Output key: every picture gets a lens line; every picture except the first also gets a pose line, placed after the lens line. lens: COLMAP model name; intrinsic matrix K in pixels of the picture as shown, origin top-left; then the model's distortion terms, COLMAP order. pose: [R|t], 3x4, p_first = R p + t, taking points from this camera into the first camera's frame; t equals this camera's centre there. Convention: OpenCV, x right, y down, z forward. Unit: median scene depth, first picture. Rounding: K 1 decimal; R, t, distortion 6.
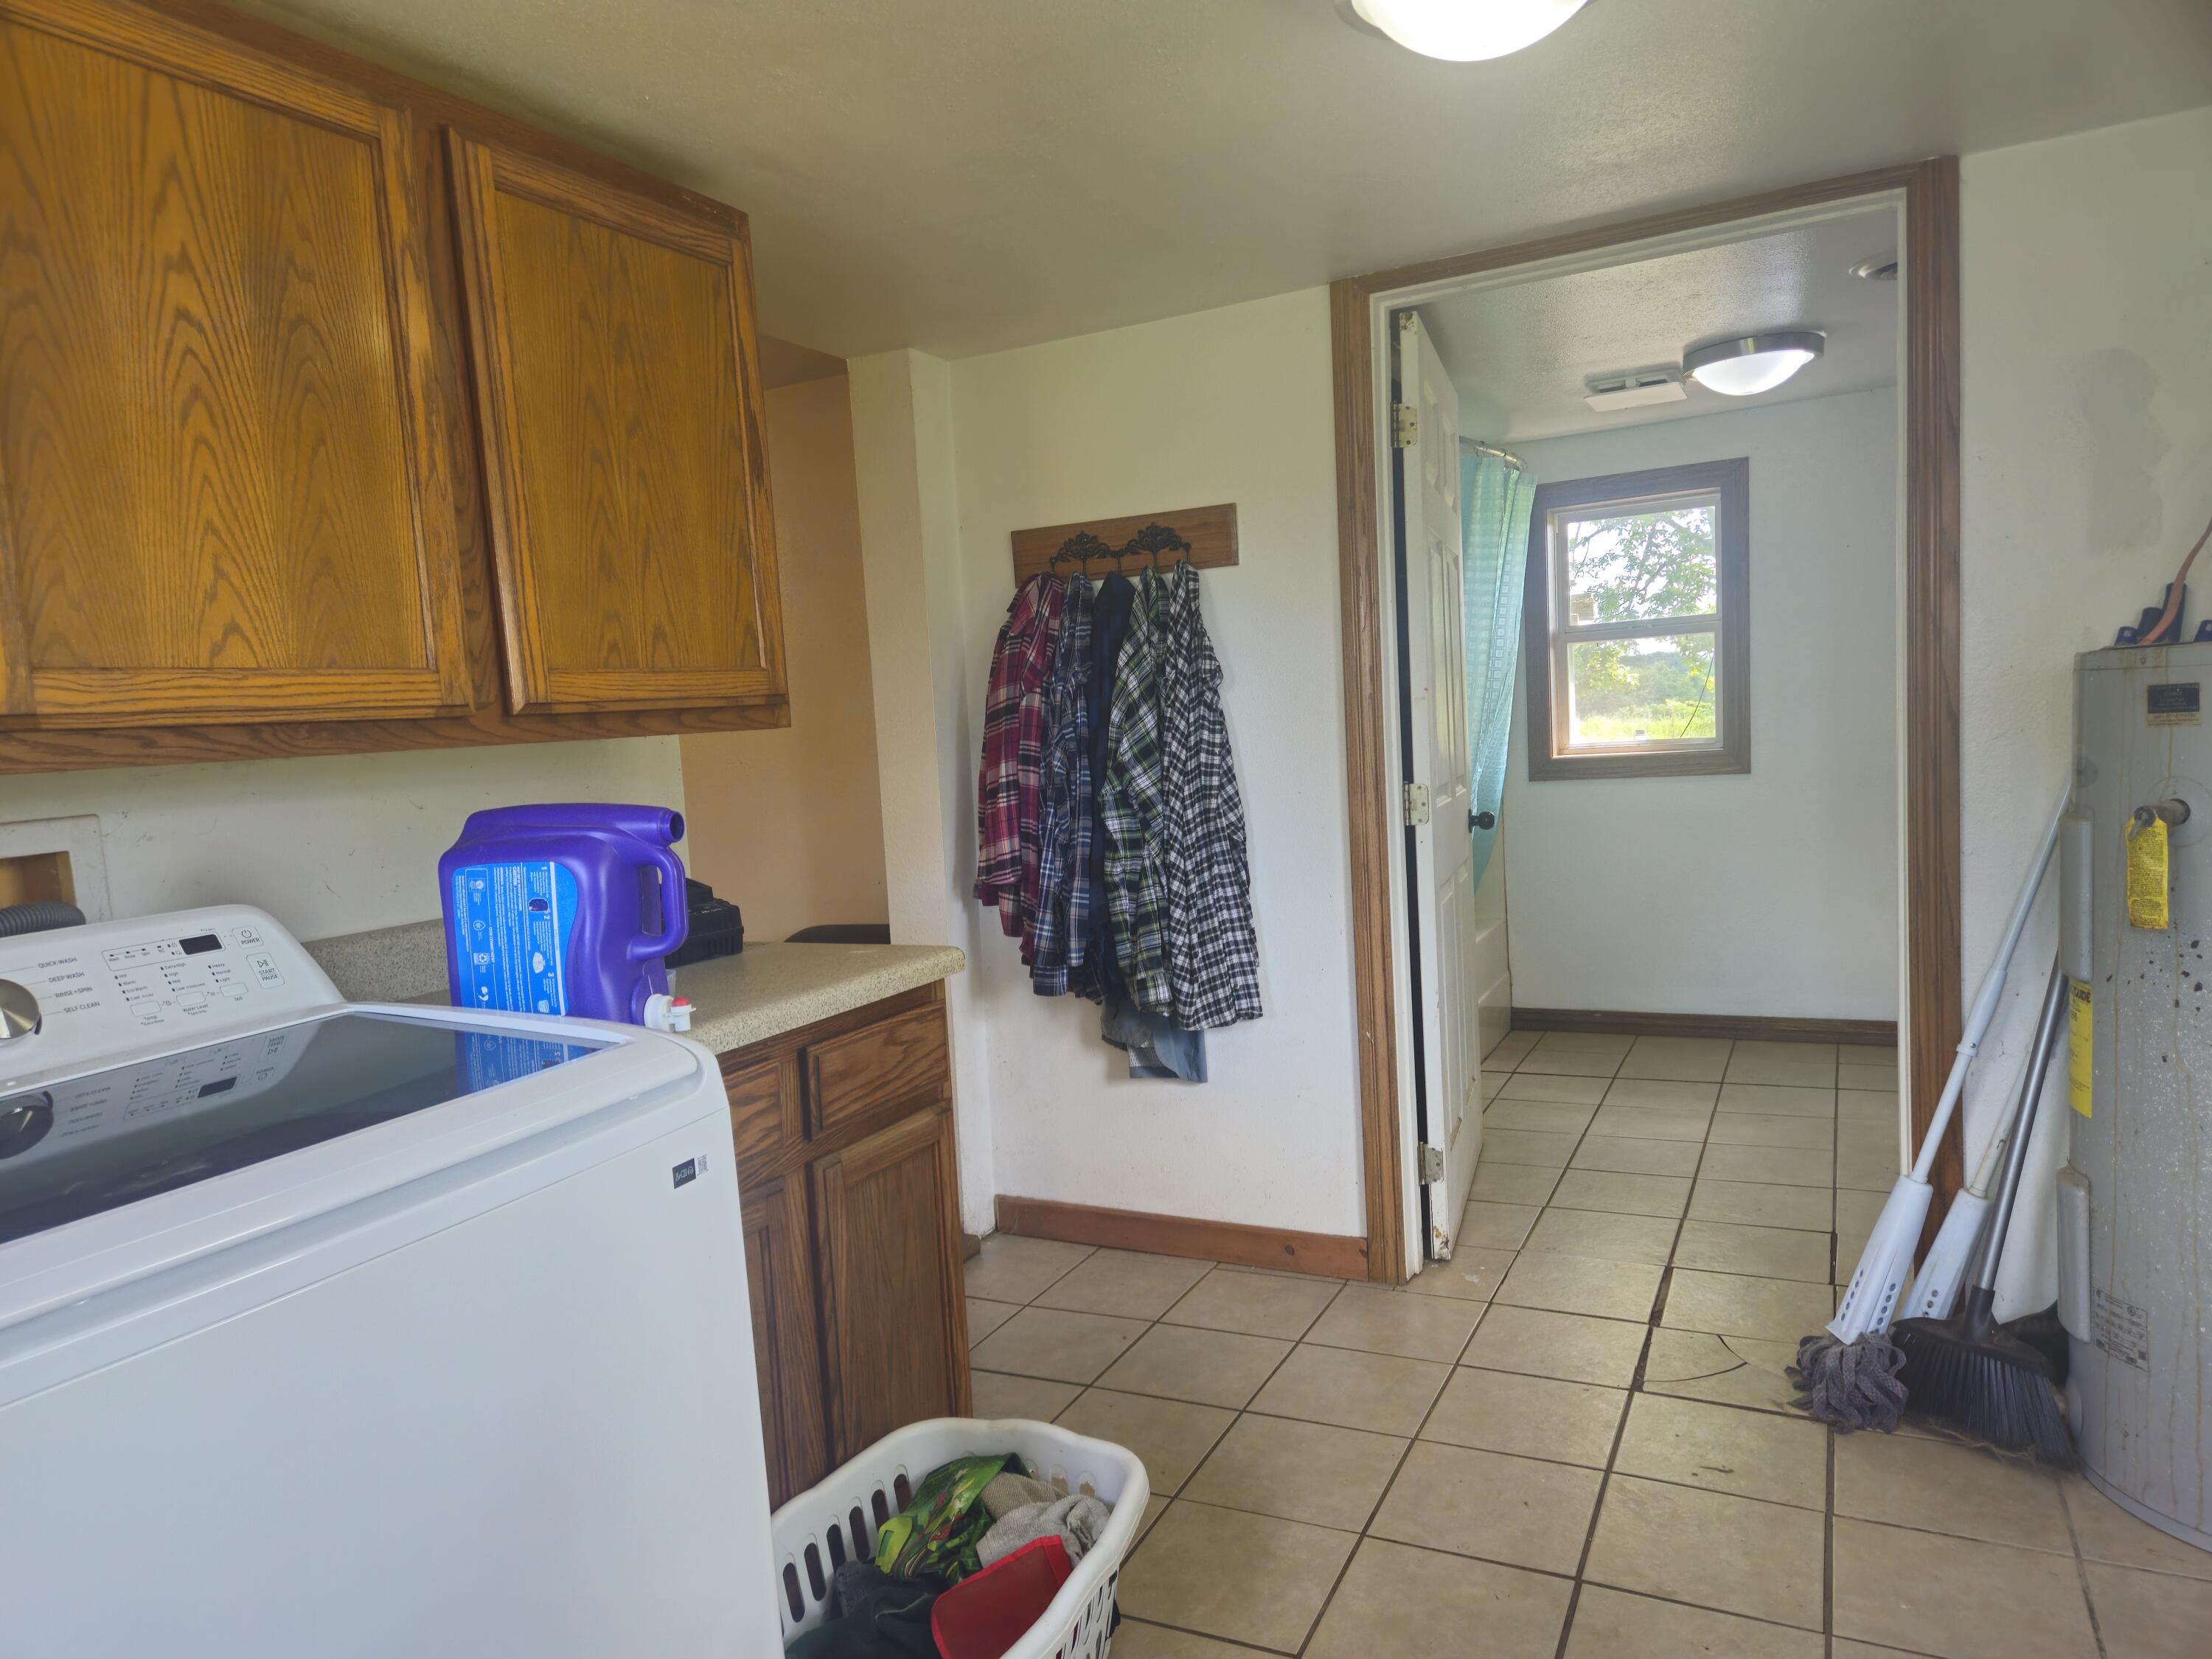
lens RADIAL K [[1460.7, 0, 1104.7], [0, 1460.7, 829.7], [0, 0, 1]] dist [0.075339, -0.058209]
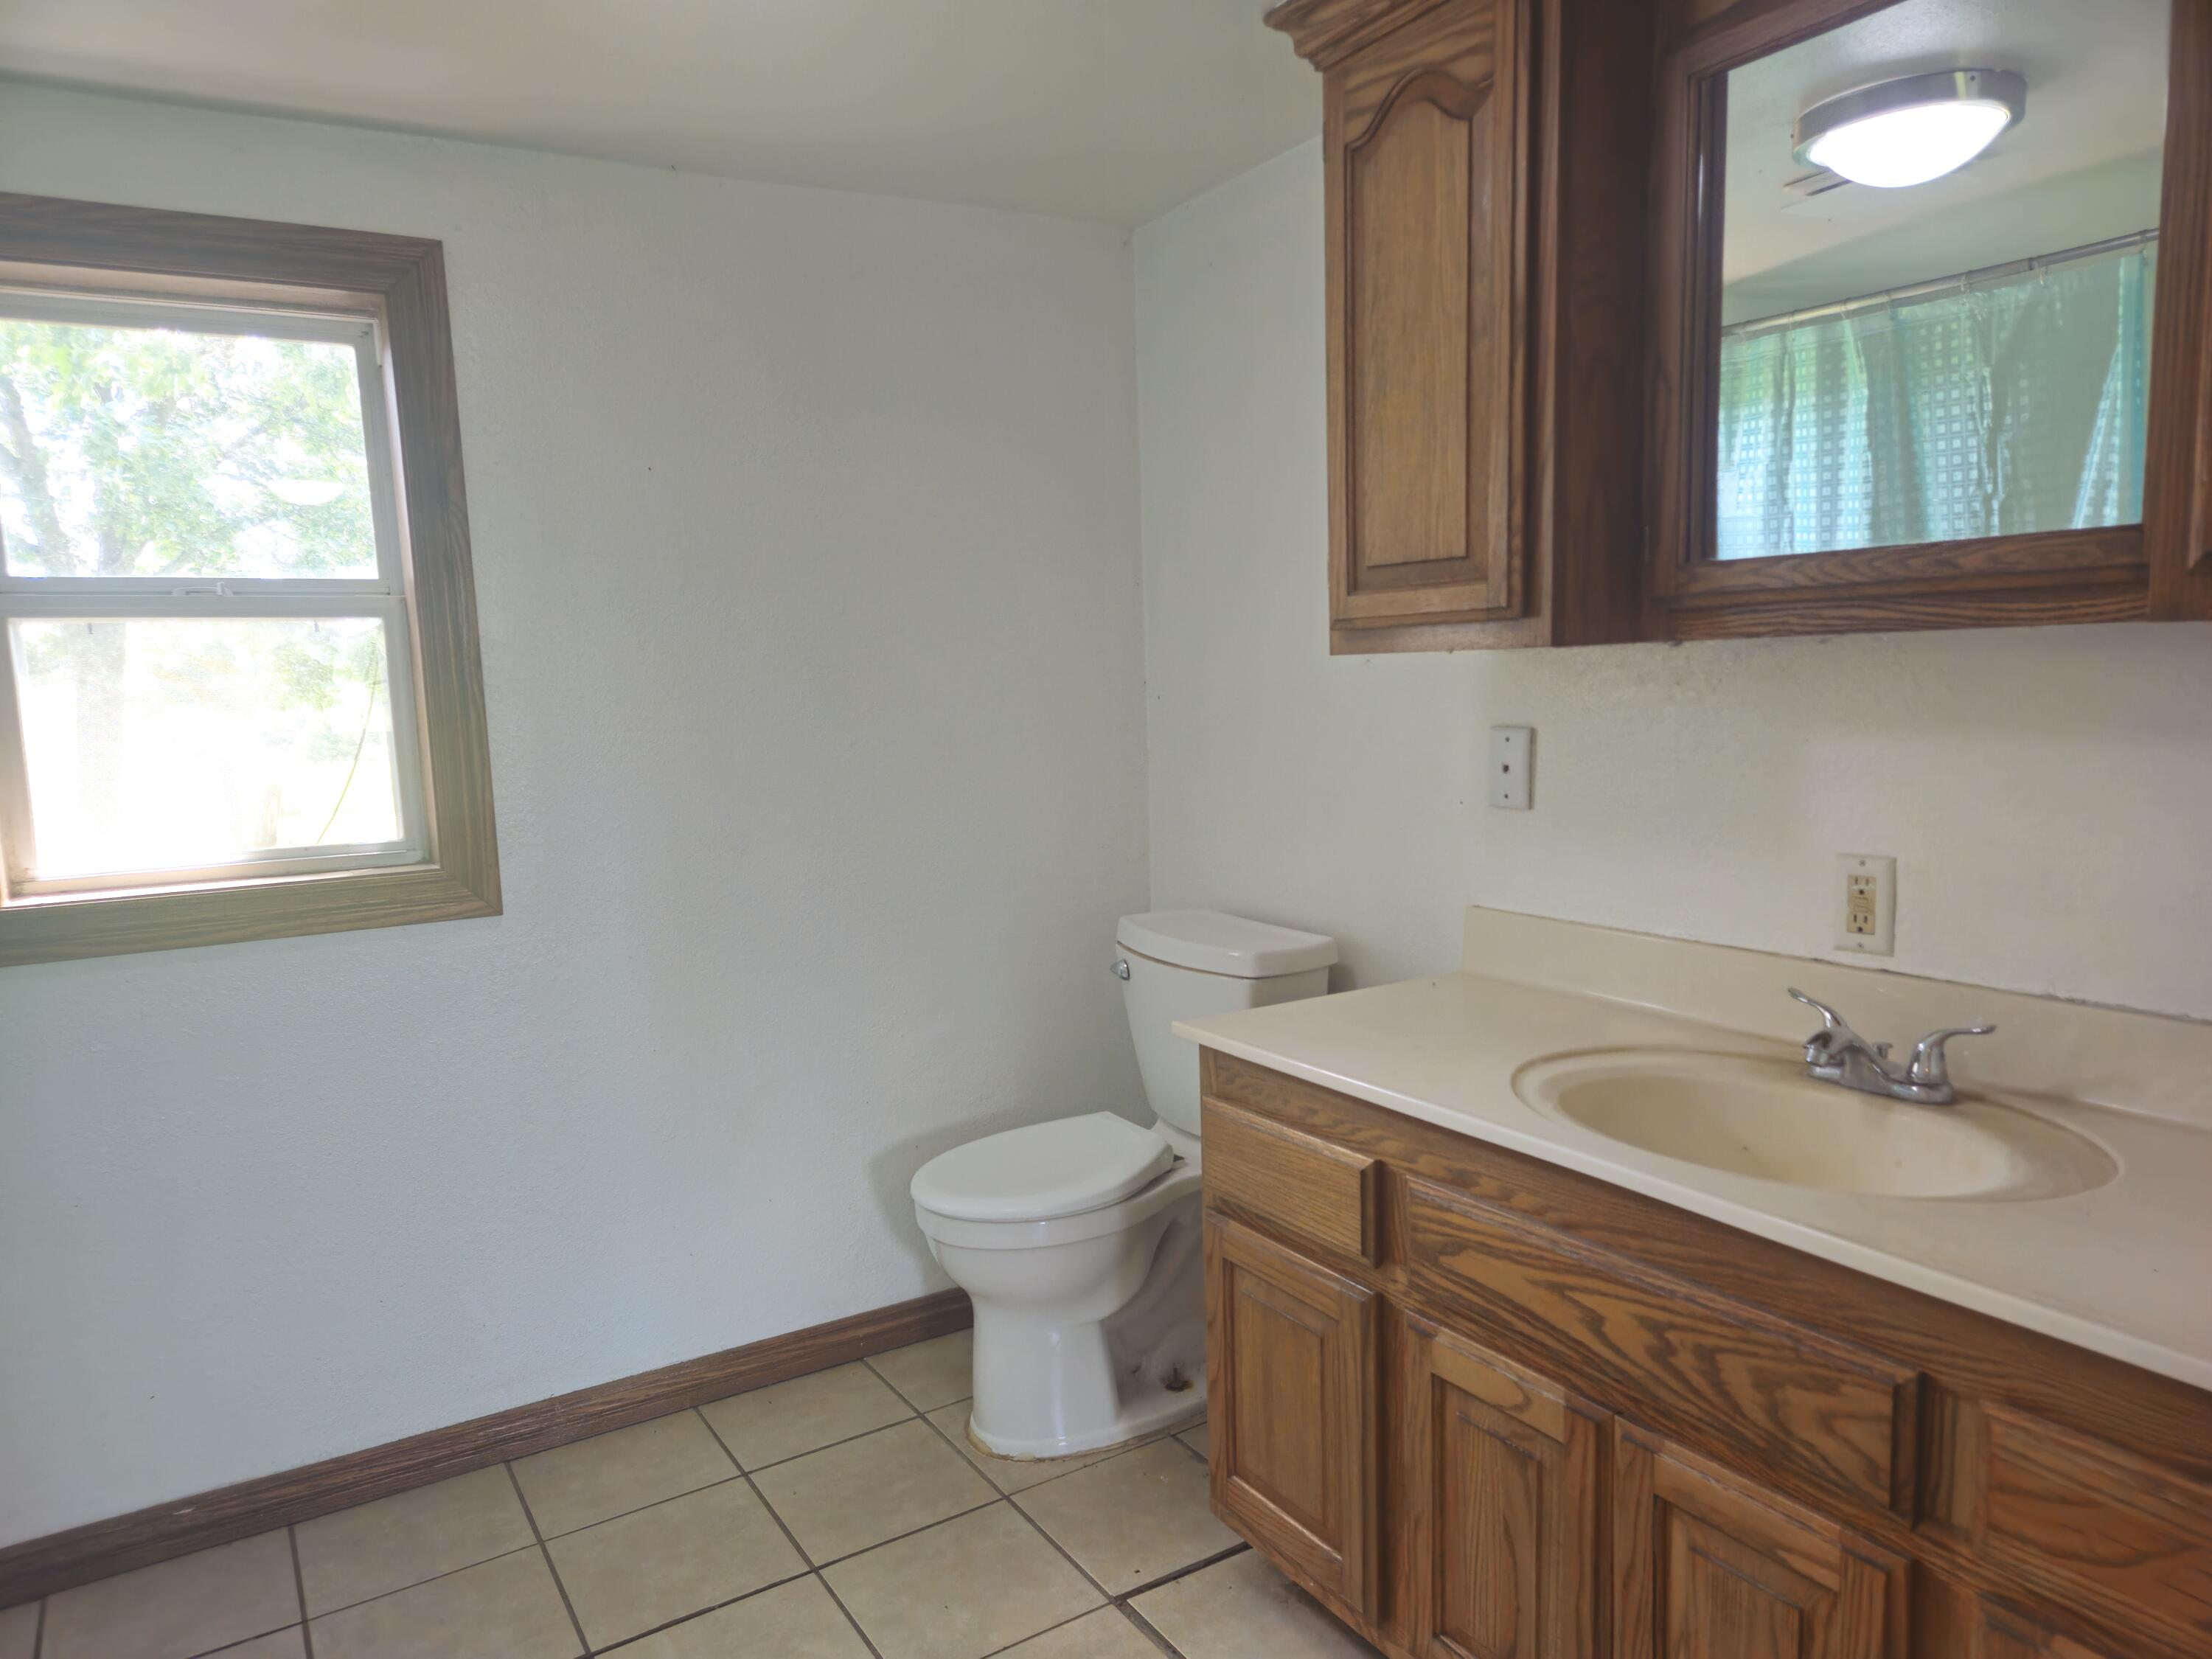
lens RADIAL K [[1460.7, 0, 1094.8], [0, 1460.7, 834.4], [0, 0, 1]] dist [0.075339, -0.058209]
pose [[0.525692, -0.054687, 0.848915, 0.131149], [0.080004, 0.996687, 0.014663, -0.051214], [-0.846904, 0.060208, 0.528326, 0.544652]]
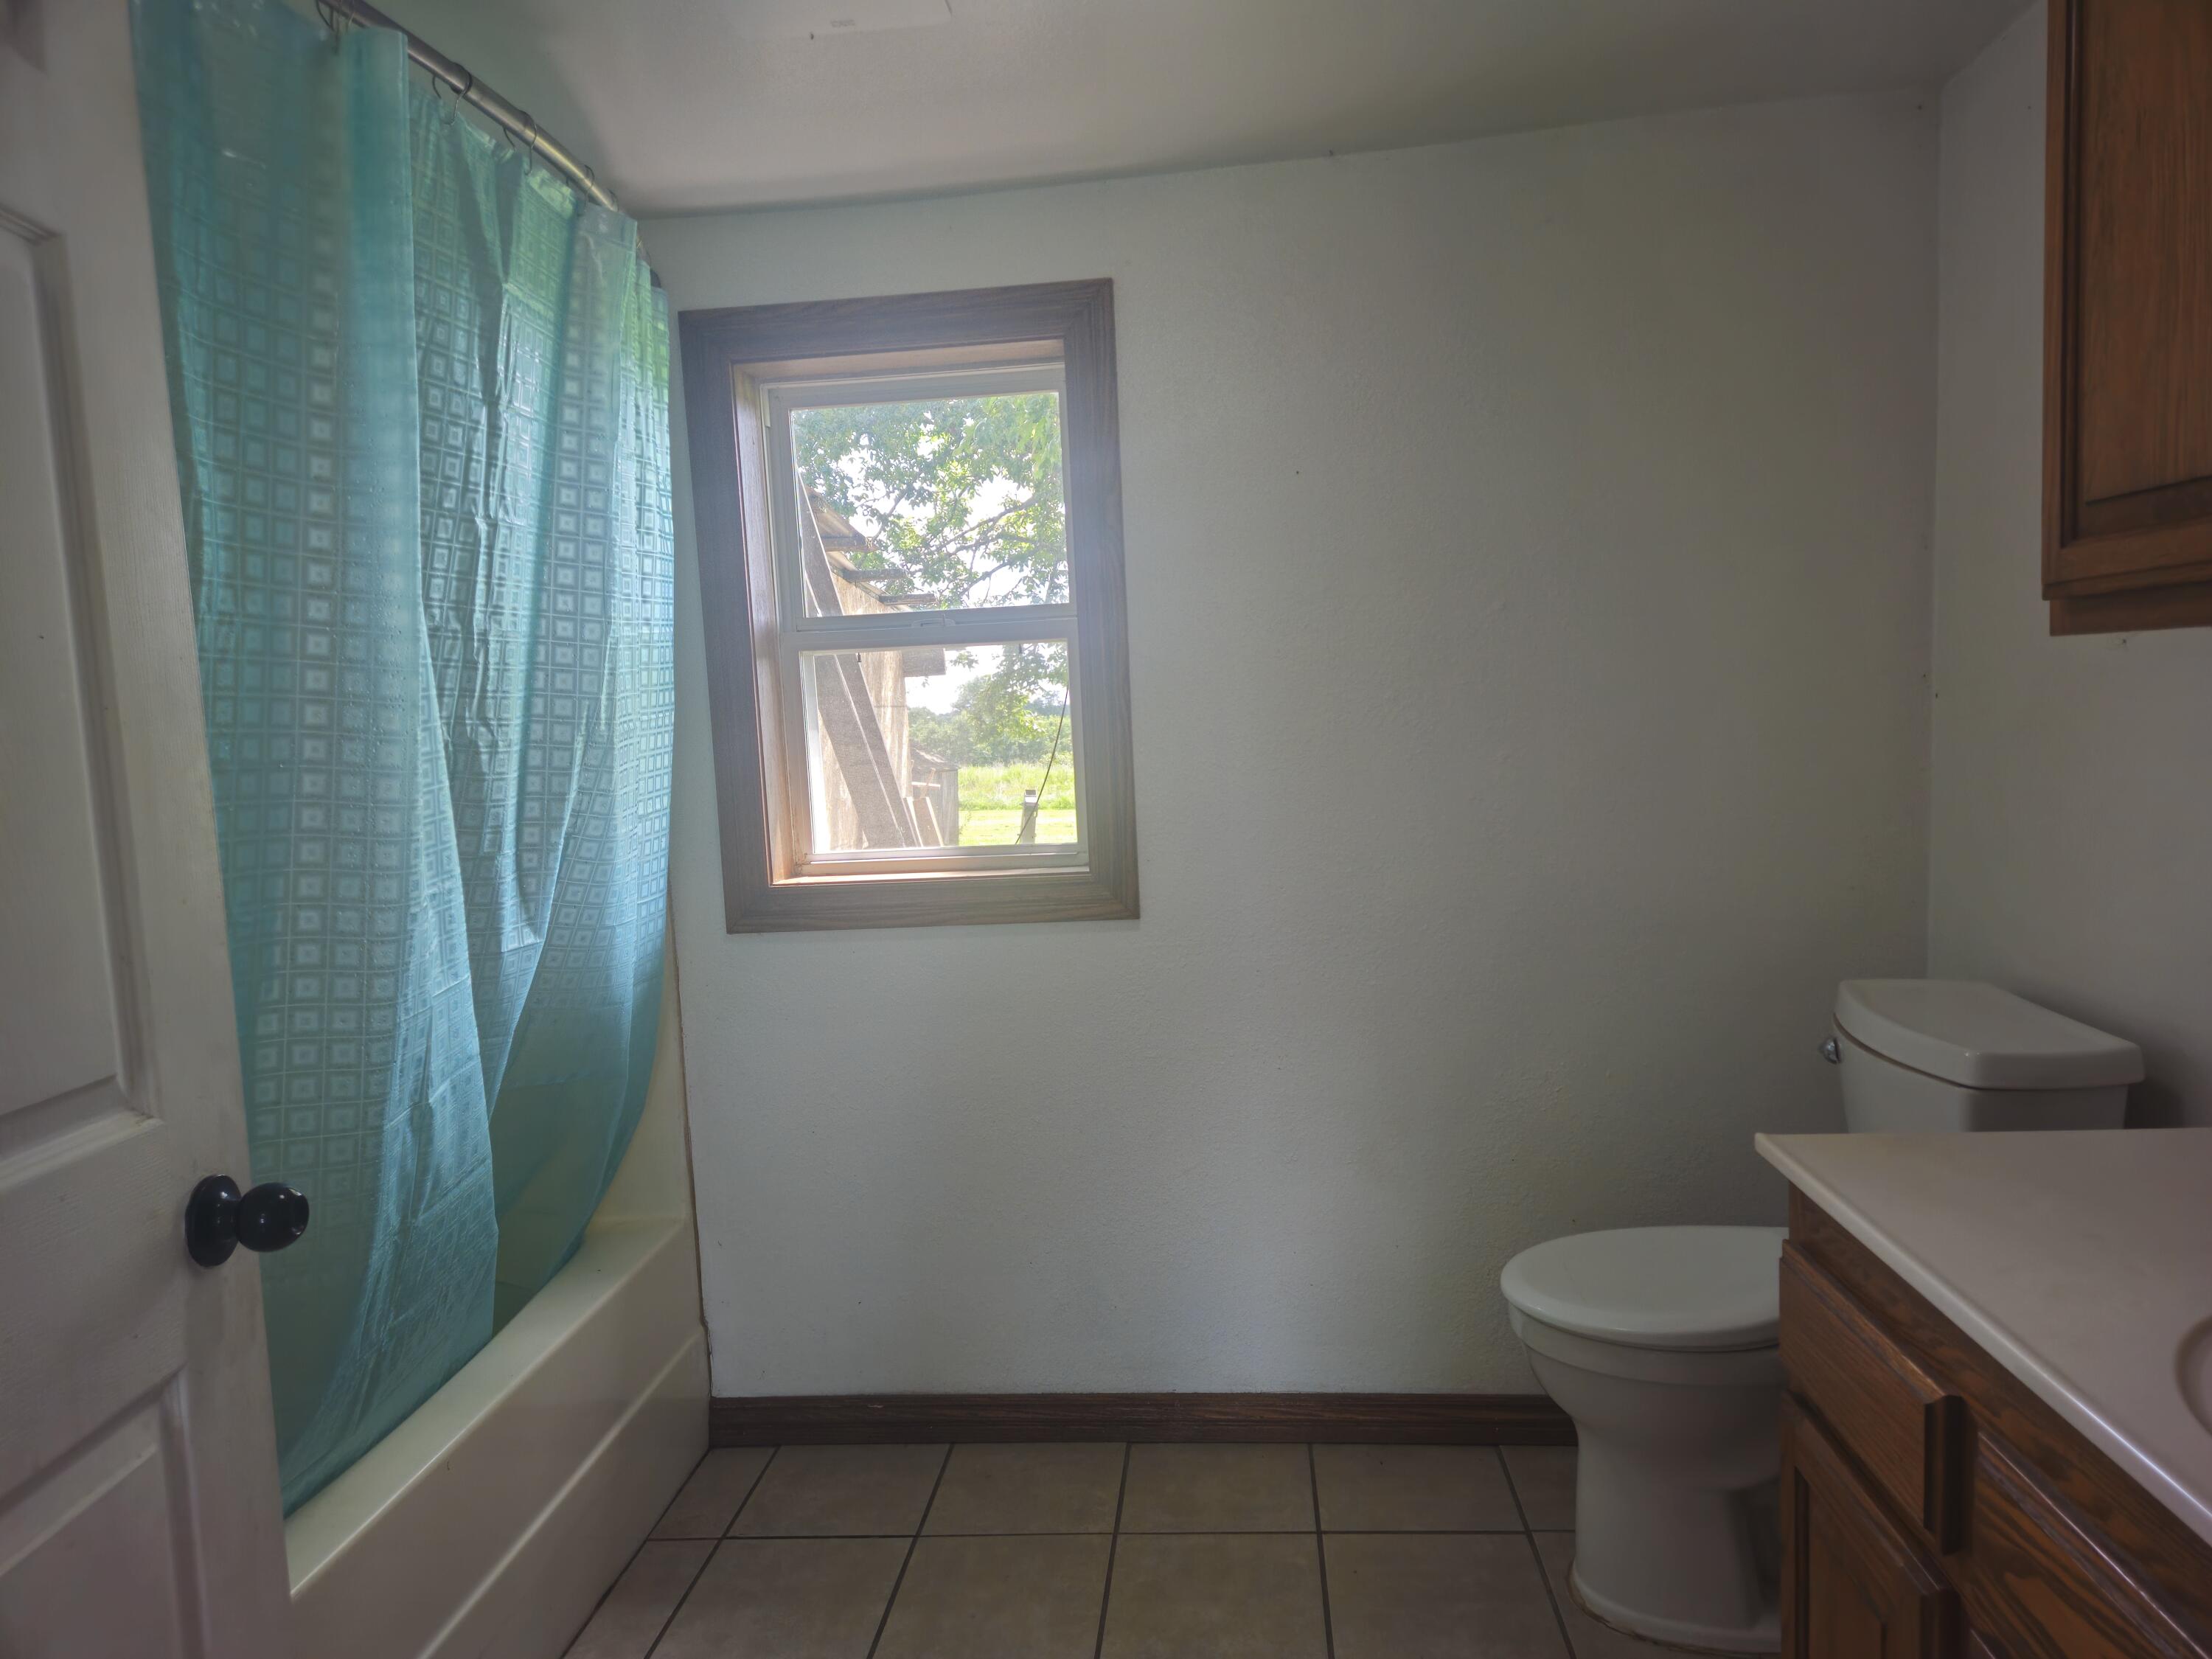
lens RADIAL K [[1460.7, 0, 1112.4], [0, 1460.7, 838.6], [0, 0, 1]] dist [0.075339, -0.058209]
pose [[0.928425, -0.024383, 0.370718, 0.230345], [0.033285, 0.999290, -0.017632, -0.052029], [-0.370025, 0.028709, 0.928578, 0.510132]]
